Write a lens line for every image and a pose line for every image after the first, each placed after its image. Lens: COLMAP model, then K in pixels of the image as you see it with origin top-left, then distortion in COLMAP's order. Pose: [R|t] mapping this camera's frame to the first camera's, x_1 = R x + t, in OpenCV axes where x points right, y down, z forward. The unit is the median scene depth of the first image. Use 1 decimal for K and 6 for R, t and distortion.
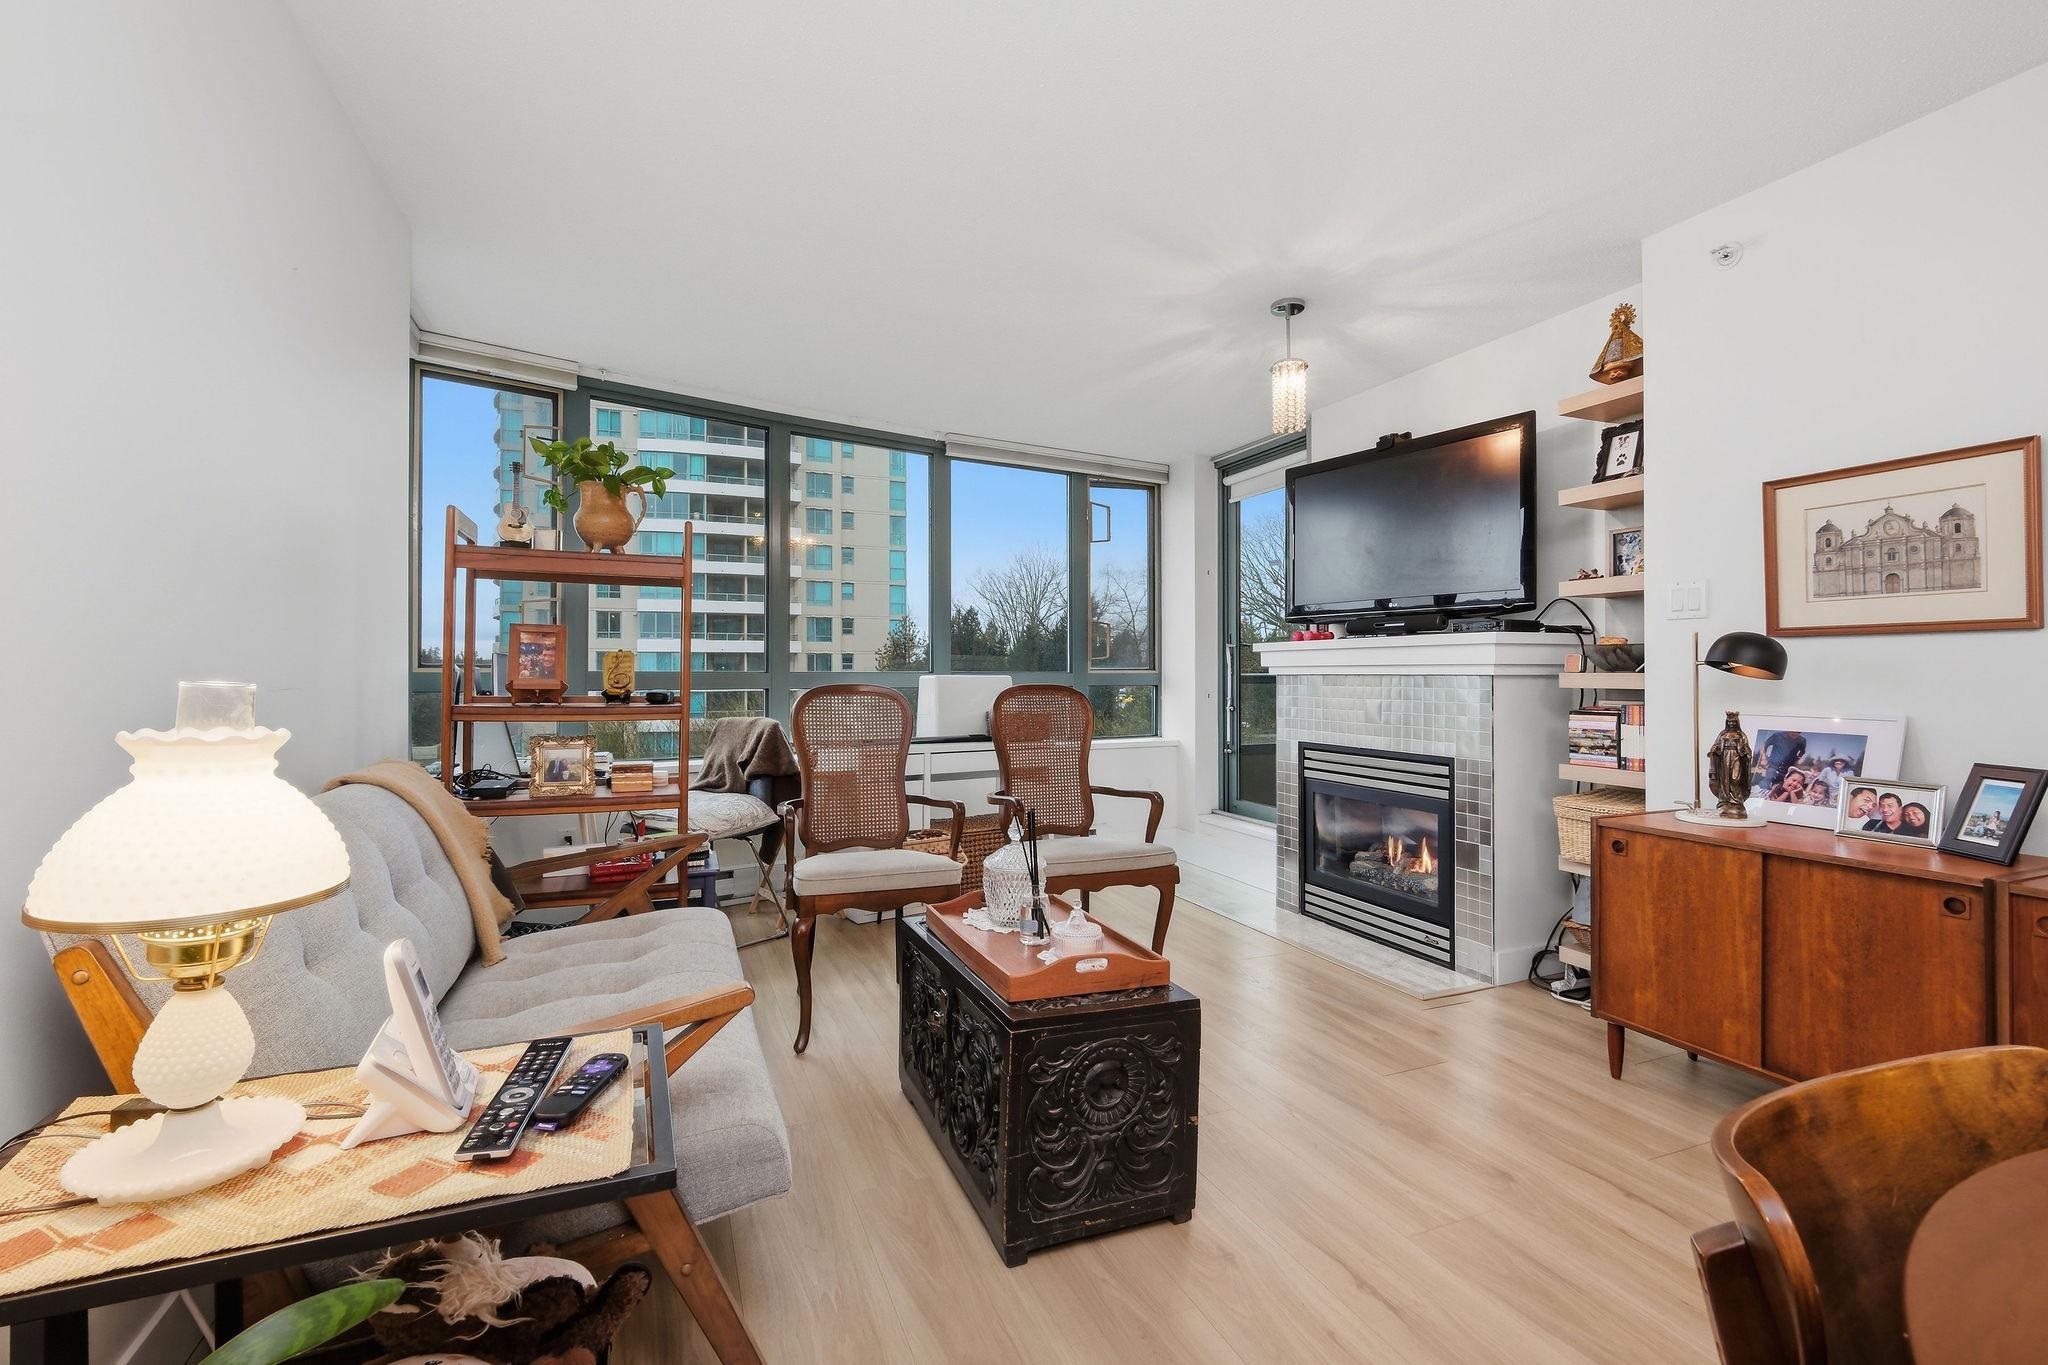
lens RADIAL K [[895.6, 0, 1029.7], [0, 895.6, 671.9], [0, 0, 1]] dist [-0.001088, 0.000239]
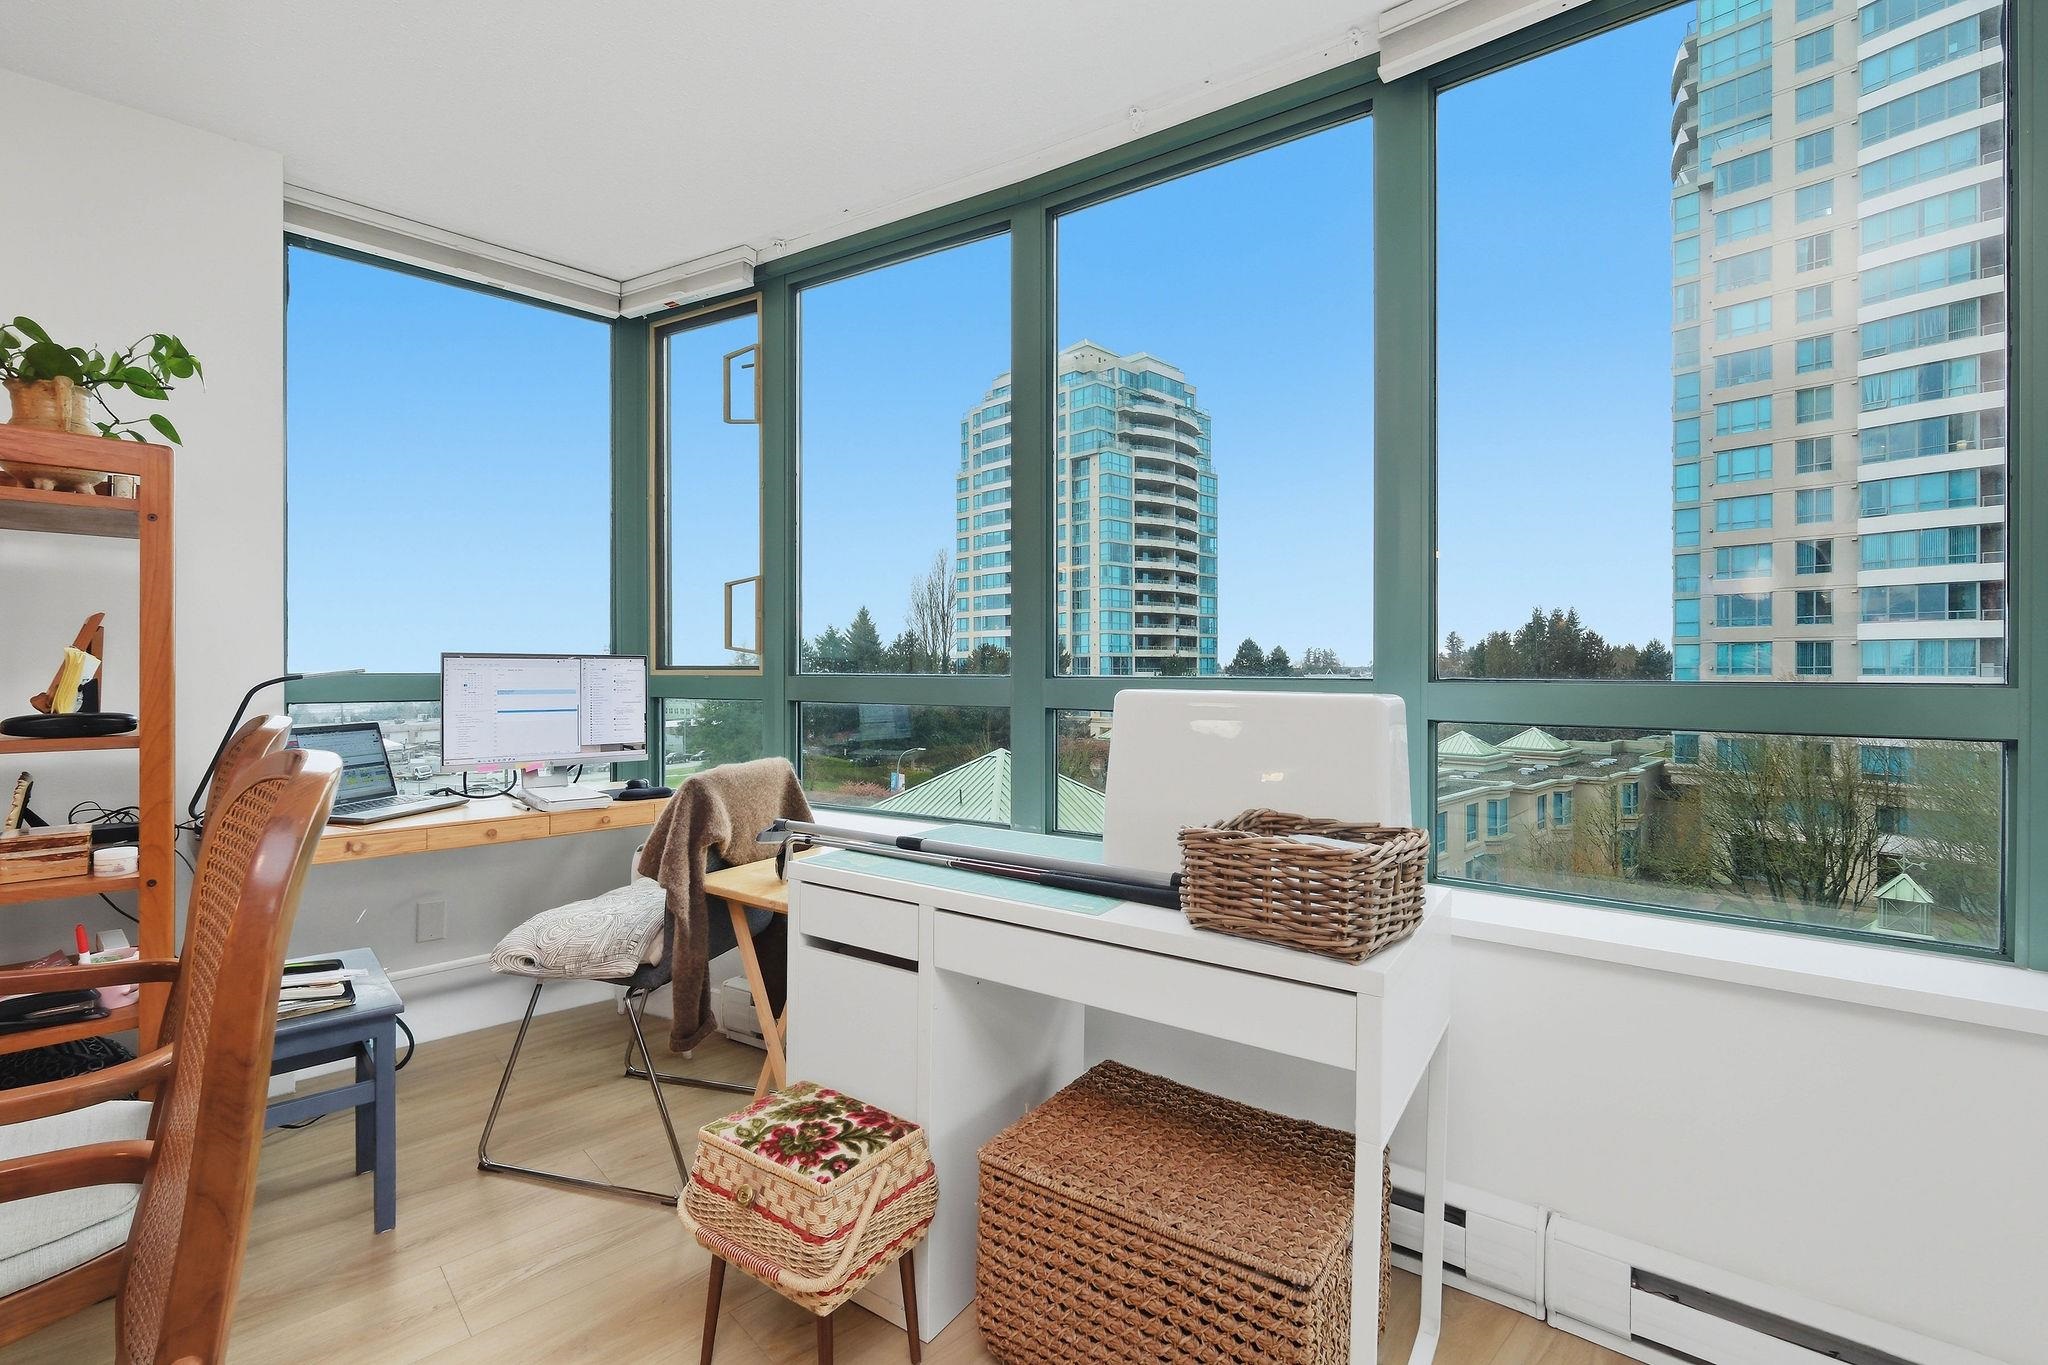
lens RADIAL K [[895.6, 0, 1029.7], [0, 895.6, 671.9], [0, 0, 1]] dist [-0.001088, 0.000239]
pose [[0.362973, 0.003474, -0.931793, 0.251301], [0.002078, 0.999988, 0.004537, -0.006684], [0.931797, -0.003583, 0.362961, 0.964160]]
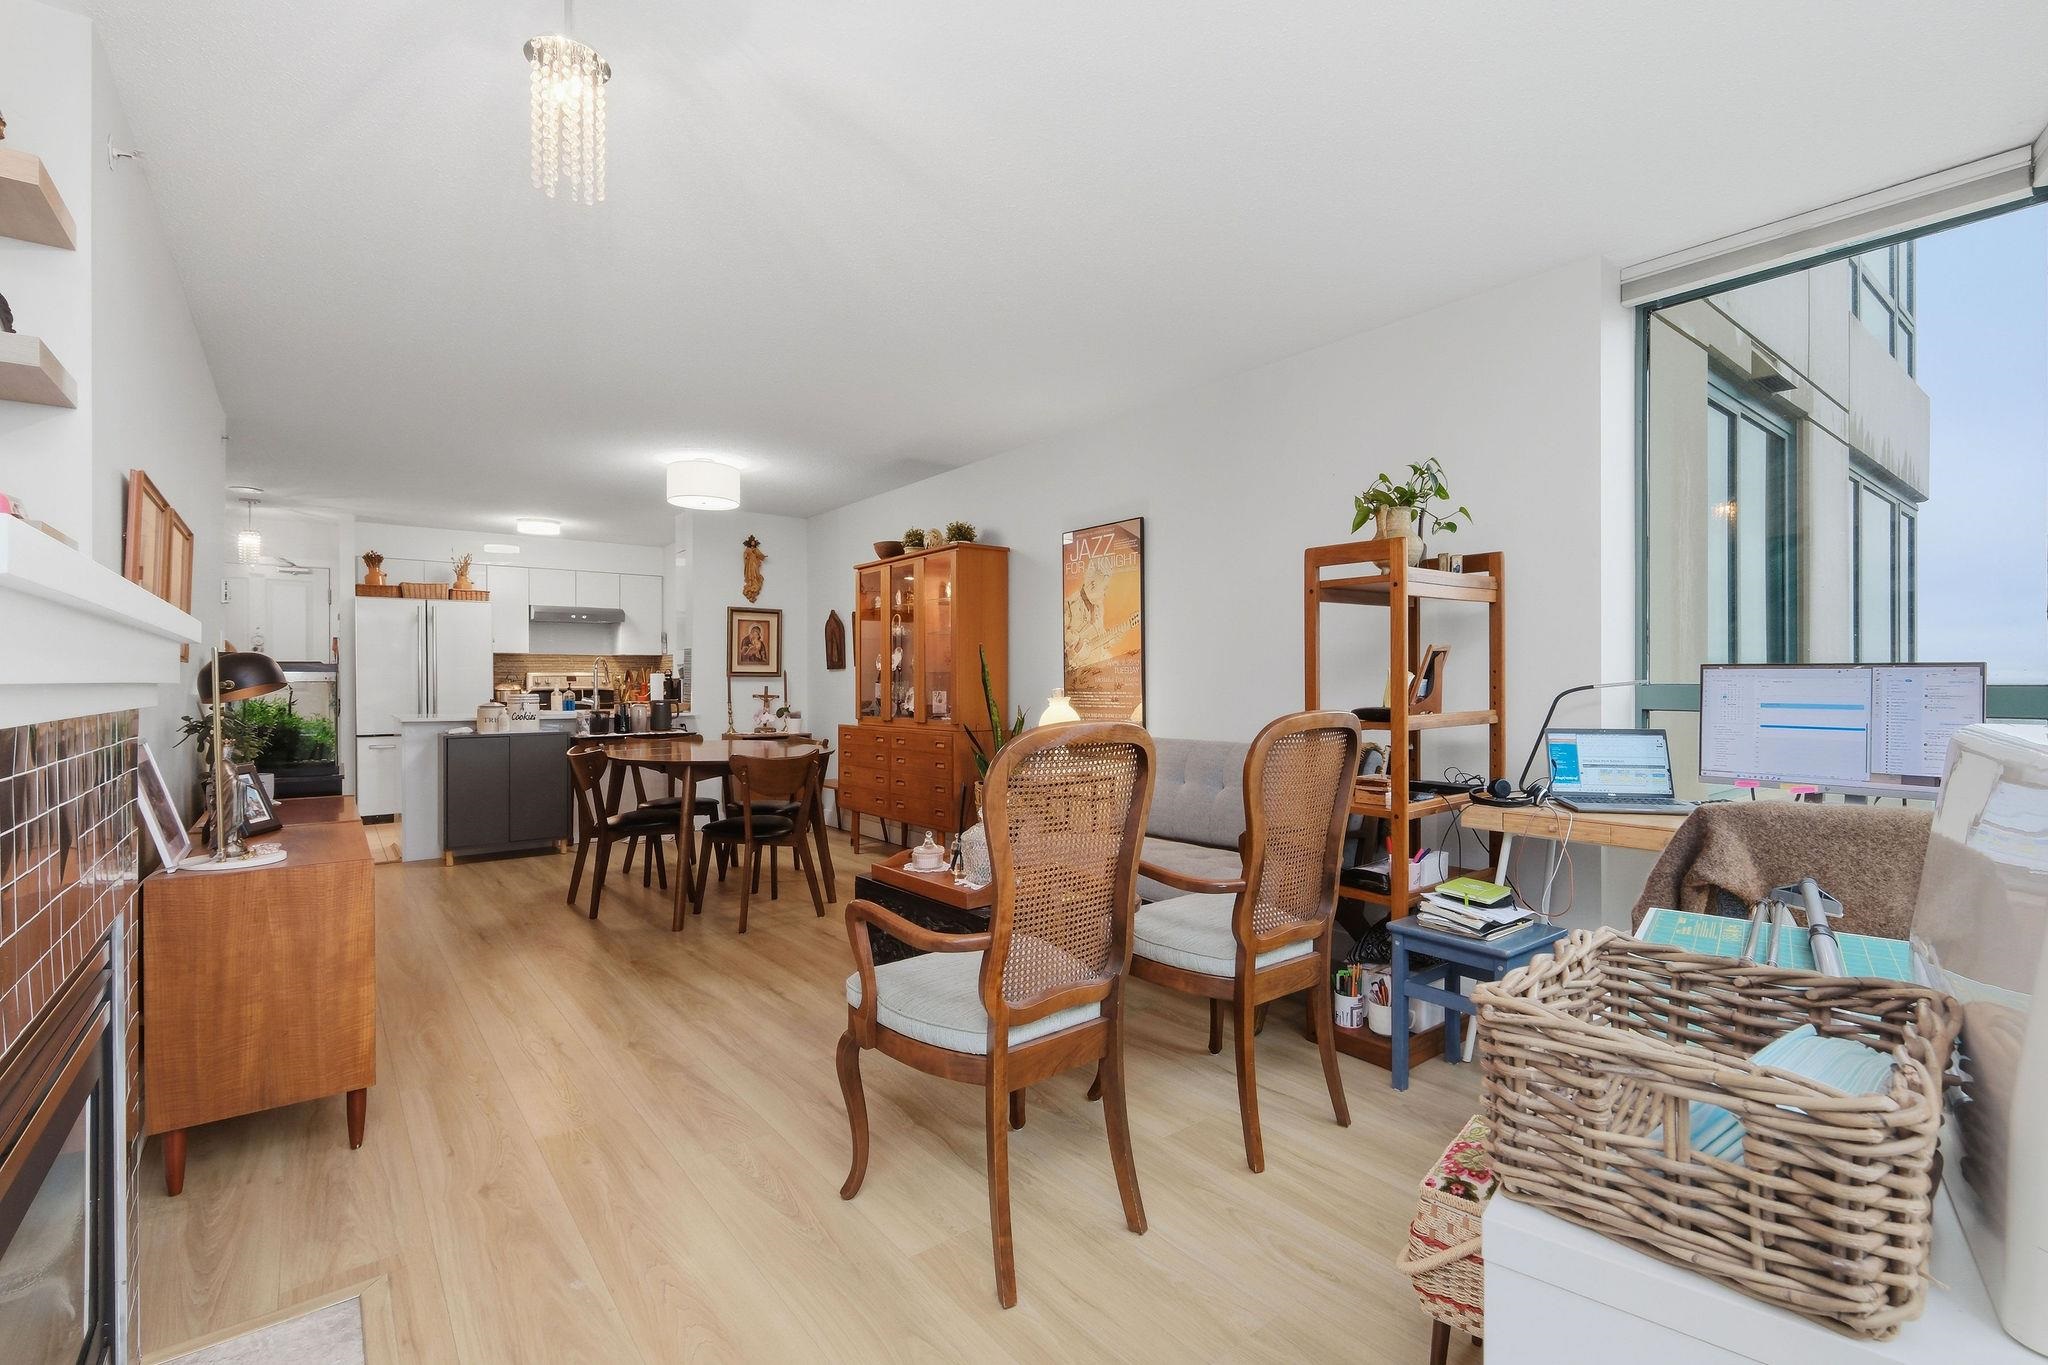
lens RADIAL K [[902.6, 0, 1033.5], [0, 902.6, 685.0], [0, 0, 1]] dist [0.000174, -0.000047]
pose [[-0.962654, 0.003200, -0.270715, 0.155046], [0.002176, 0.999989, 0.004081, -0.006789], [0.270725, 0.003340, -0.962651, 1.286626]]
